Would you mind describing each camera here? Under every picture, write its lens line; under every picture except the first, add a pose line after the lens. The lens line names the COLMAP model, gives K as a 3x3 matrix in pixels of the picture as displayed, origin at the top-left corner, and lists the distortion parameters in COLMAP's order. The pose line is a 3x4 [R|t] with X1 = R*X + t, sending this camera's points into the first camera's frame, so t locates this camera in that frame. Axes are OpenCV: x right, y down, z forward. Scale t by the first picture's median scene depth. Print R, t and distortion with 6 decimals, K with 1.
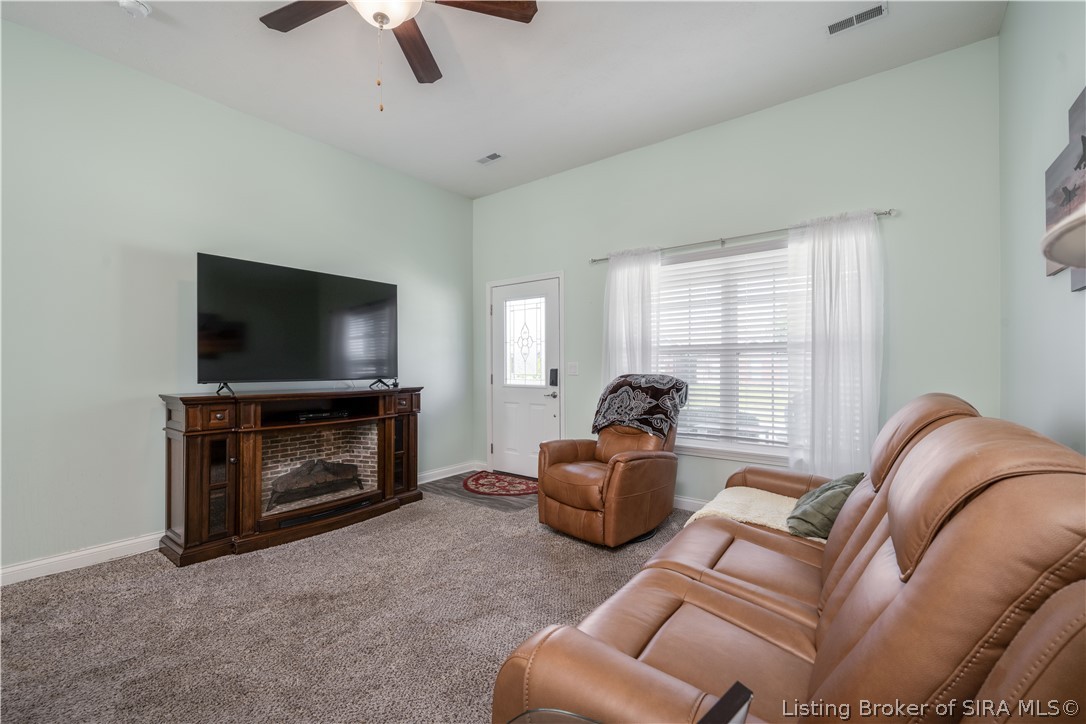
lens RADIAL K [[465.5, 0, 540.2], [0, 465.5, 361.3], [0, 0, 1]] dist [-0.003432, -0.000362]
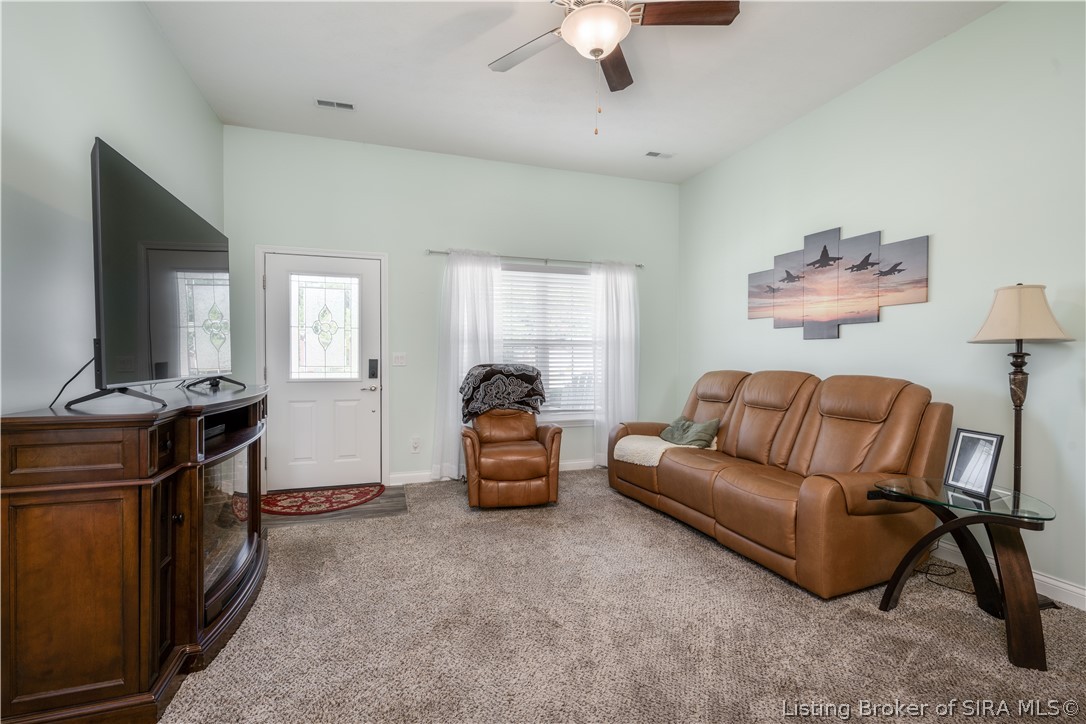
lens RADIAL K [[506.4, 0, 549.2], [0, 506.4, 360.7], [0, 0, 1]] dist [-0.002389, -0.000048]
pose [[0.541442, -0.004816, 0.840724, -0.735514], [-0.011146, 0.999855, 0.012905, 0.002484], [-0.840664, -0.016358, 0.541310, 0.210903]]
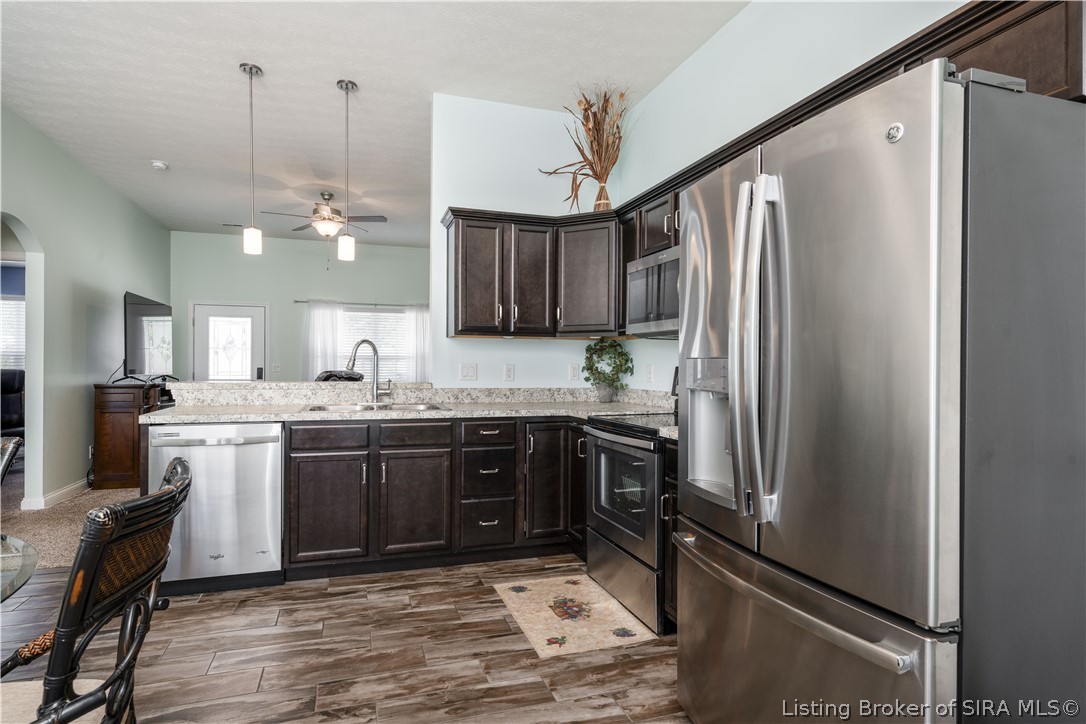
lens RADIAL K [[593.9, 0, 542.1], [0, 593.9, 366.1], [0, 0, 1]] dist [0.004974, 0.000804]
pose [[0.551787, 0.005956, 0.833964, -1.263680], [-0.011761, 0.999931, 0.000640, -0.001353], [-0.833902, -0.010161, 0.551818, -0.956200]]
